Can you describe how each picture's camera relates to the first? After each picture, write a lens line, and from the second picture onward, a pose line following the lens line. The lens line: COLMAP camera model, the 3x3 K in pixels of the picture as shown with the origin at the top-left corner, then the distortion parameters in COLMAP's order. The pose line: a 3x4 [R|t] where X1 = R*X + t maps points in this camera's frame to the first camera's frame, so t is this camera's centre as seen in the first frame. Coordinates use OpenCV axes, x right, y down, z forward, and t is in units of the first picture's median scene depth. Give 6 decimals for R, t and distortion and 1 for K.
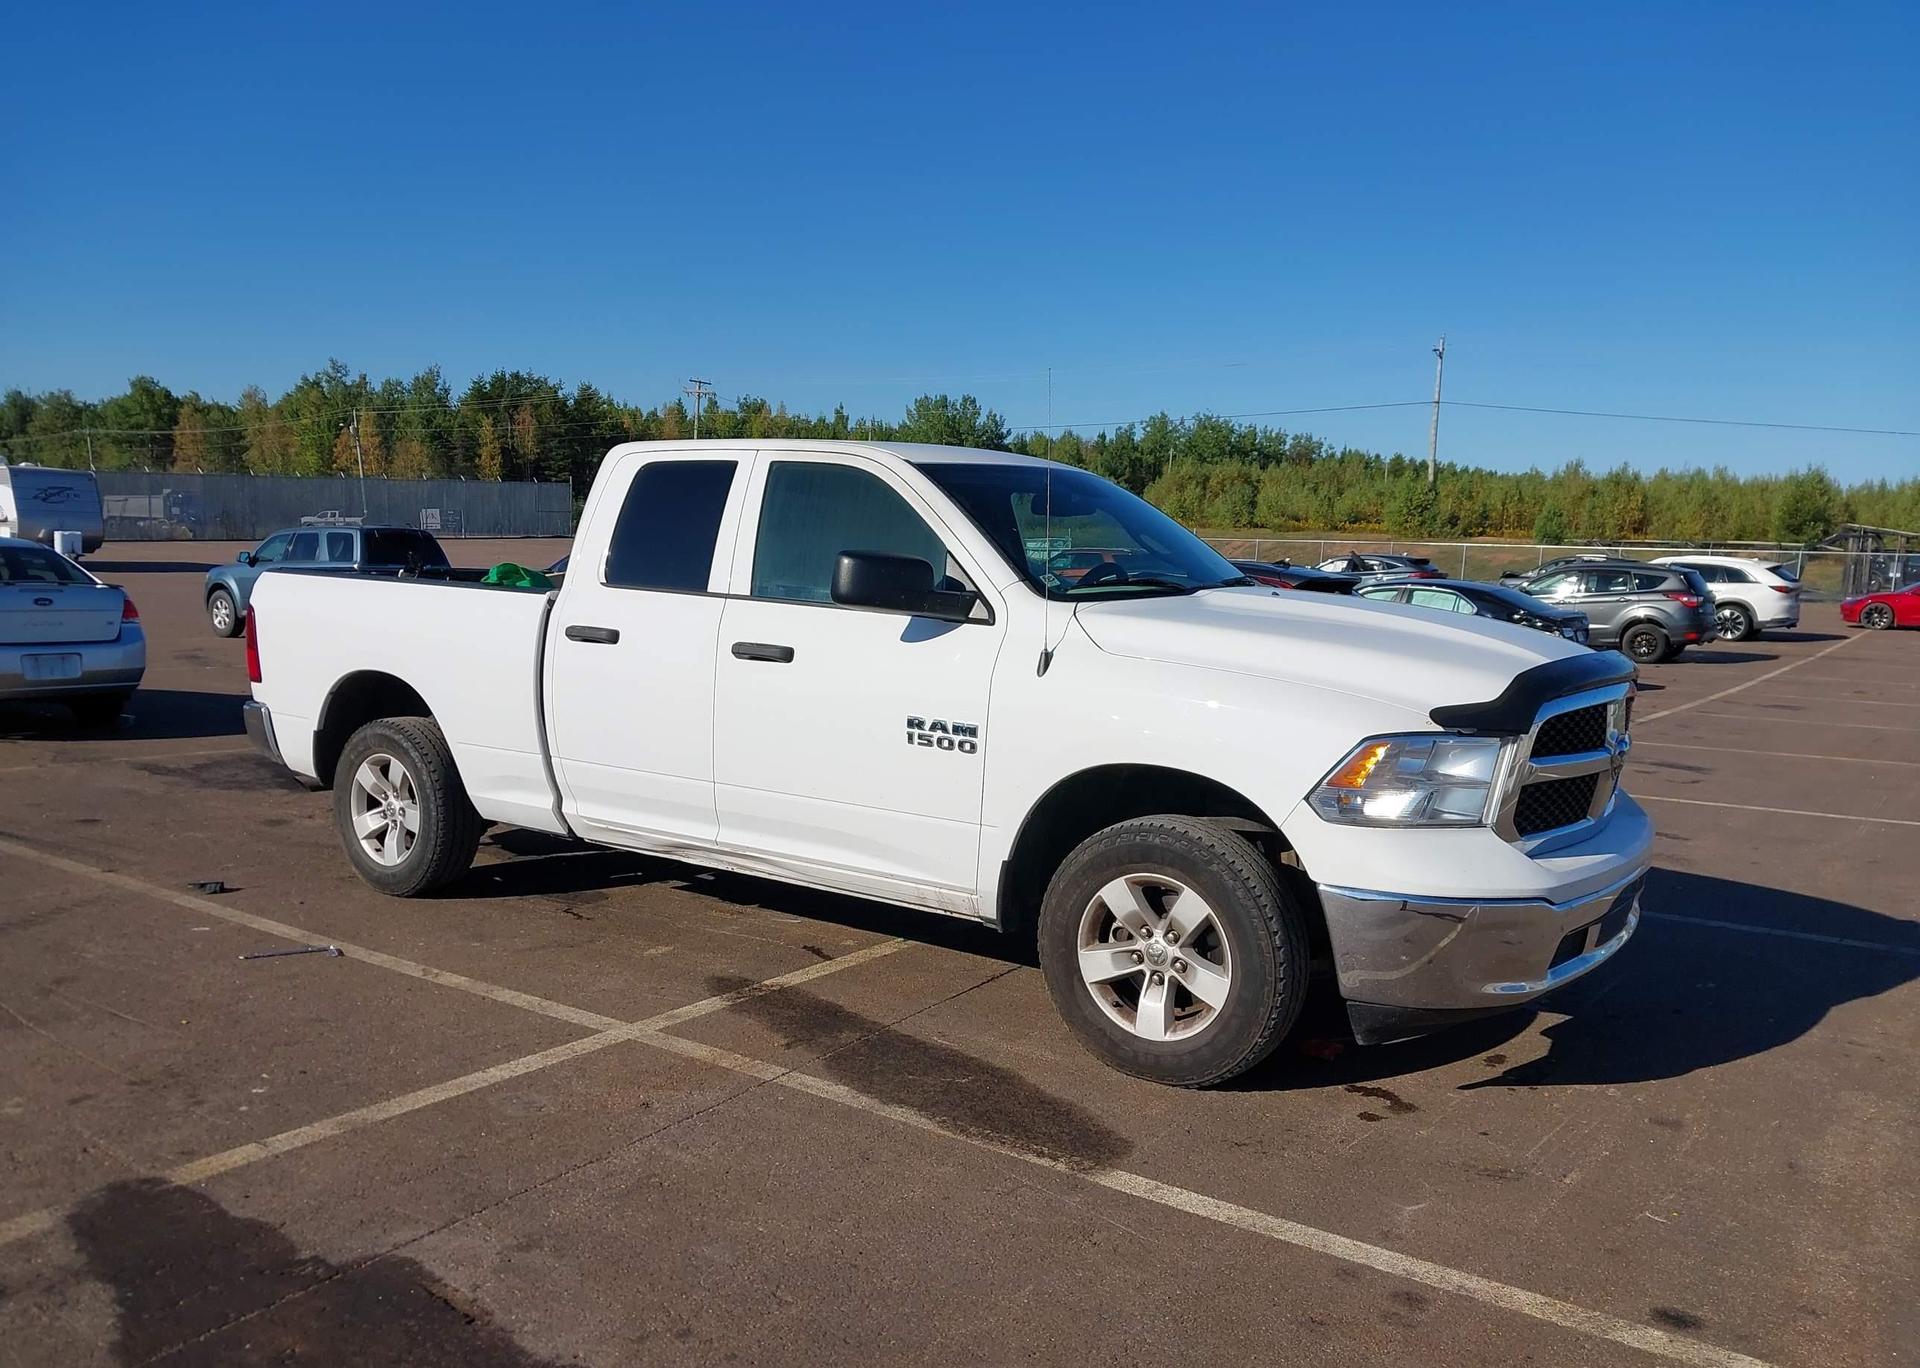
lens RADIAL K [[1575.1, 0, 920.3], [0, 1575.1, 689.2], [0, 0, 1]] dist [0.048336, -0.075763]
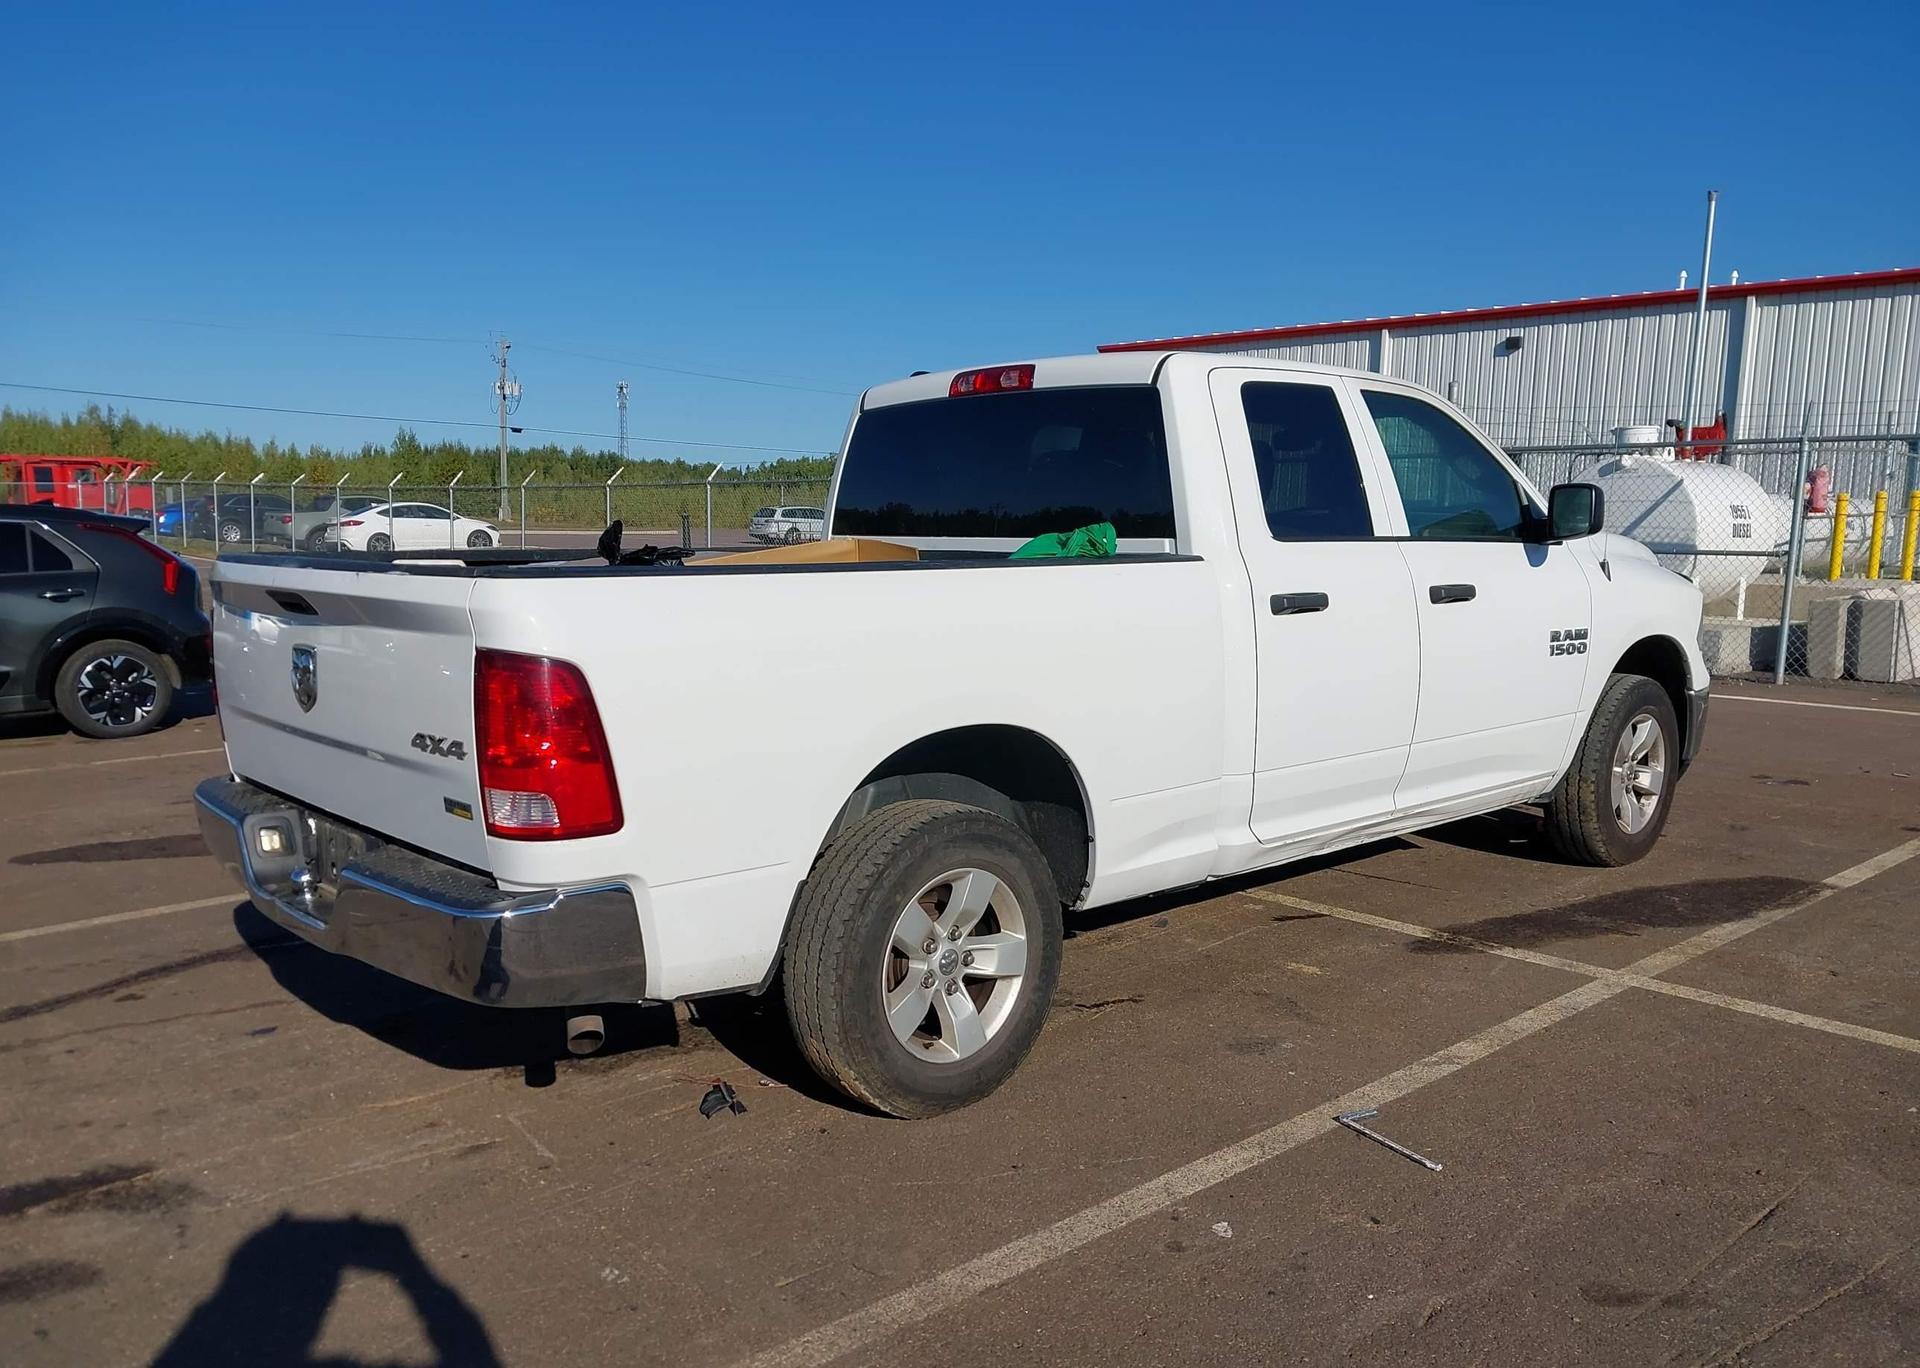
lens RADIAL K [[1566.4, 0, 926.0], [0, 1566.4, 690.8], [0, 0, 1]] dist [0.046233, -0.067249]
pose [[0.176262, -0.145452, 0.973537, -1.051504], [0.097571, 0.986733, 0.129758, -0.115576], [-0.979496, 0.072117, 0.188116, 1.088415]]
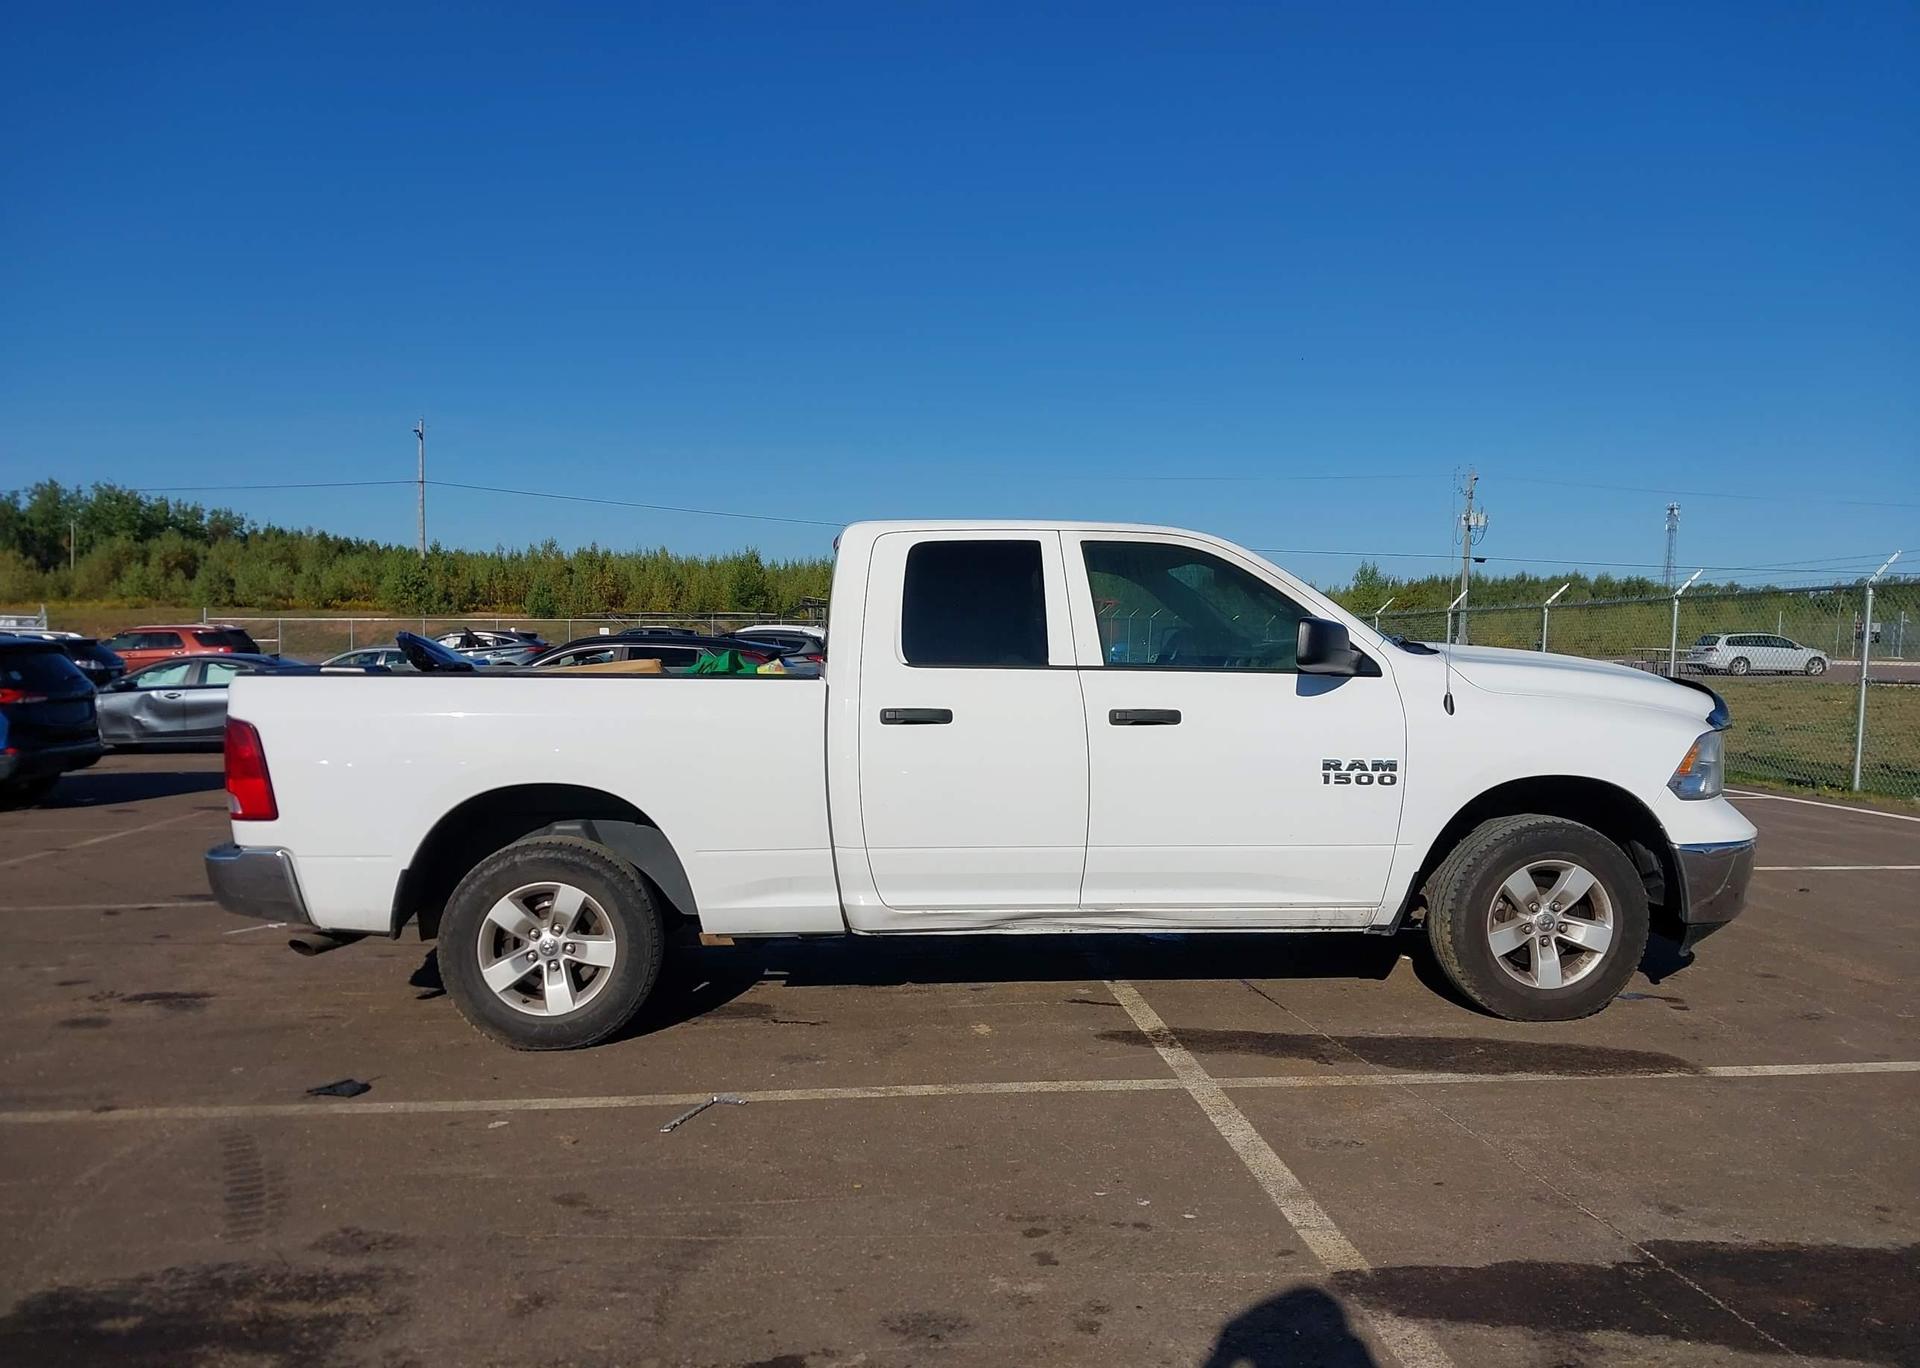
lens RADIAL K [[1566.4, 0, 926.0], [0, 1566.4, 690.8], [0, 0, 1]] dist [0.046233, -0.067249]
pose [[0.756154, -0.054544, 0.652117, -0.866157], [0.085126, 0.996251, -0.015379, -0.036097], [-0.648833, 0.067141, 0.757963, 0.275884]]
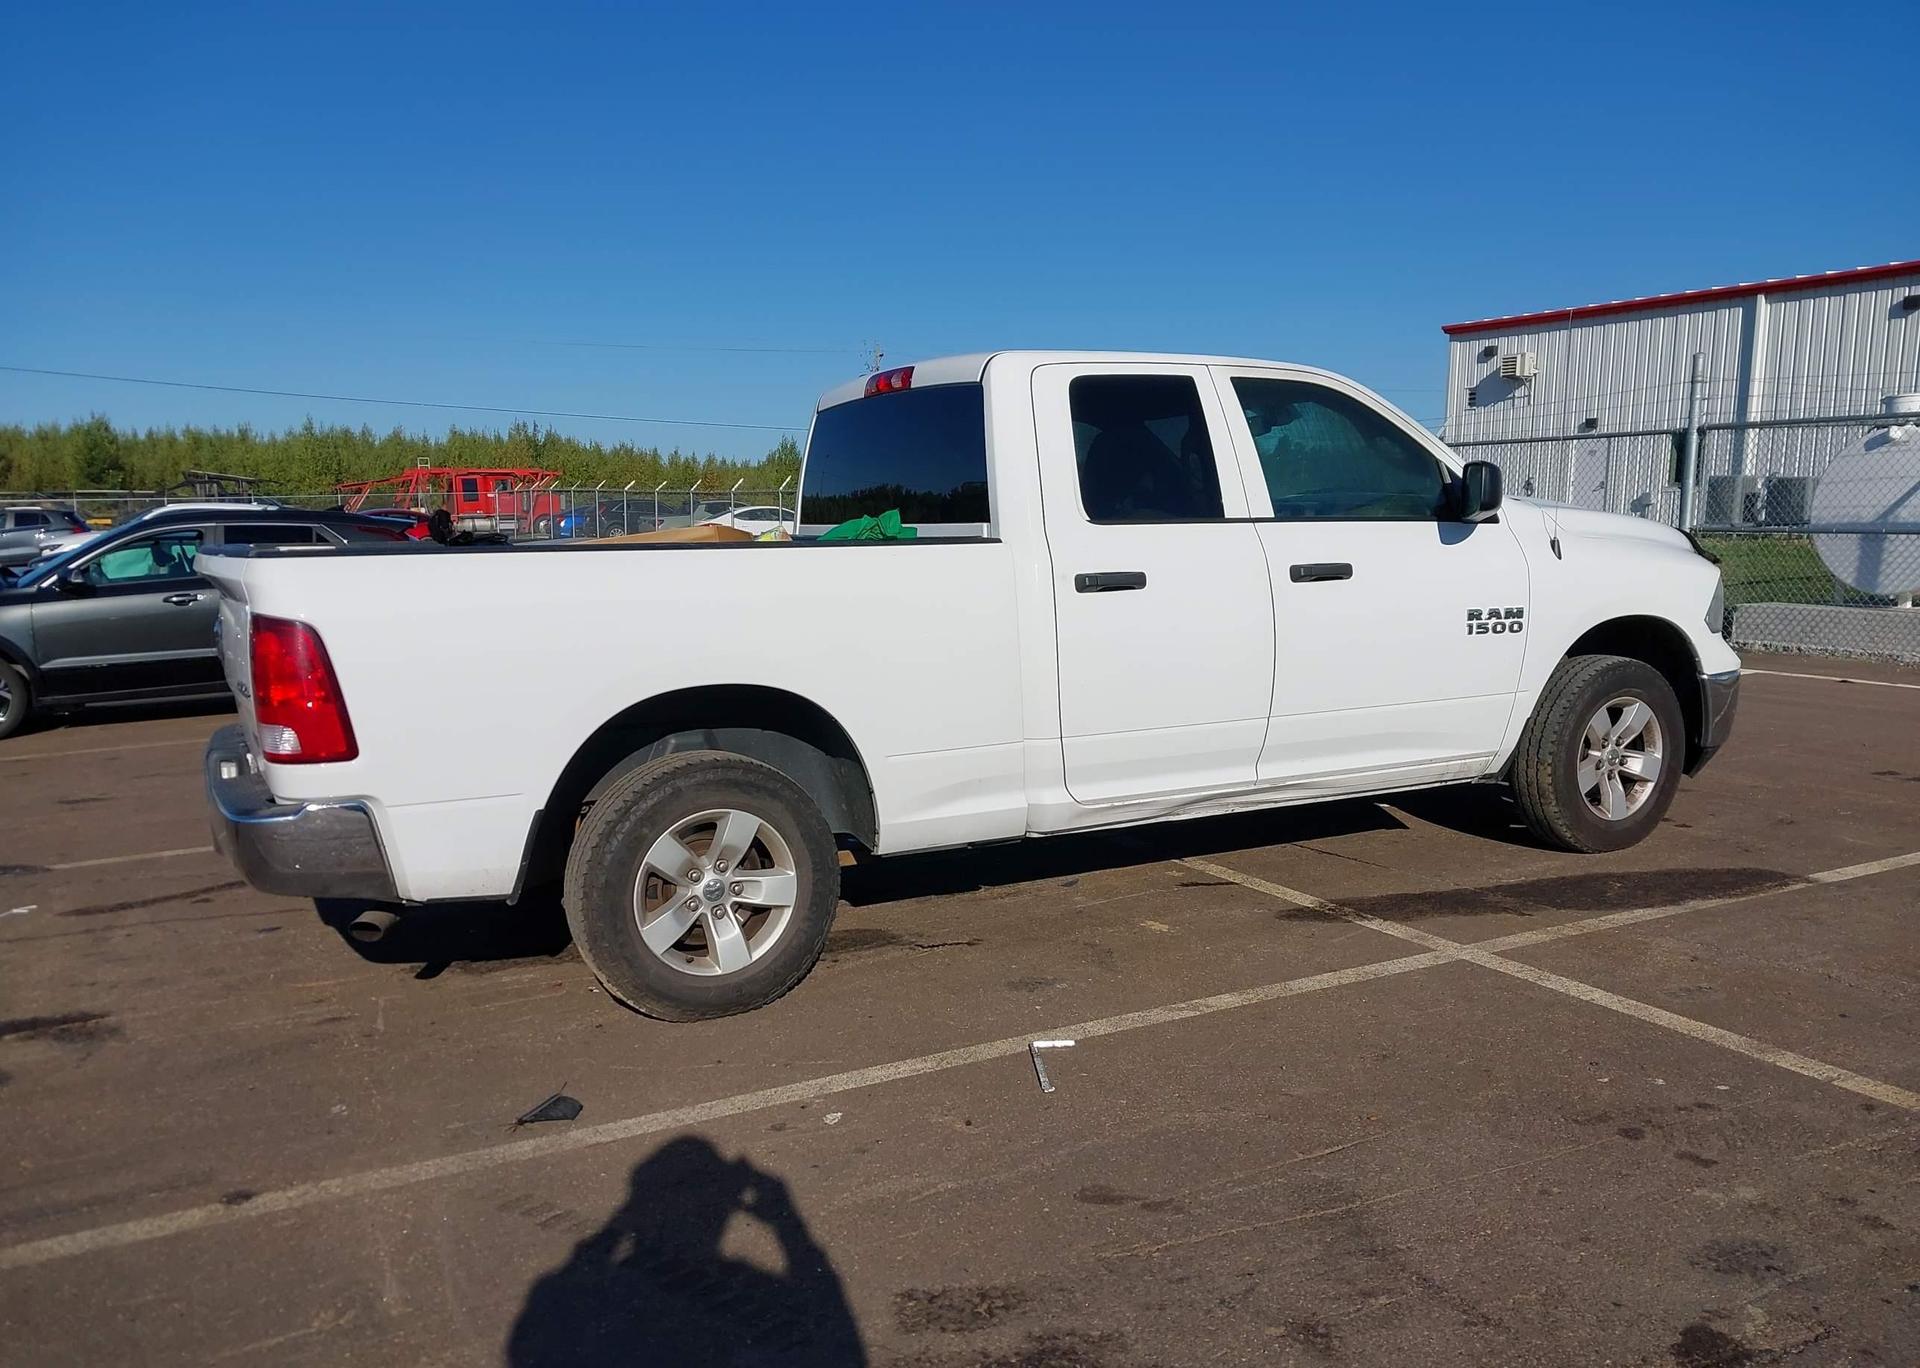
lens RADIAL K [[1566.4, 0, 926.0], [0, 1566.4, 690.8], [0, 0, 1]] dist [0.046233, -0.067249]
pose [[0.422570, -0.144248, 0.894778, -1.050316], [0.115864, 0.987751, 0.104518, -0.078323], [-0.898894, 0.059507, 0.434107, 0.764727]]
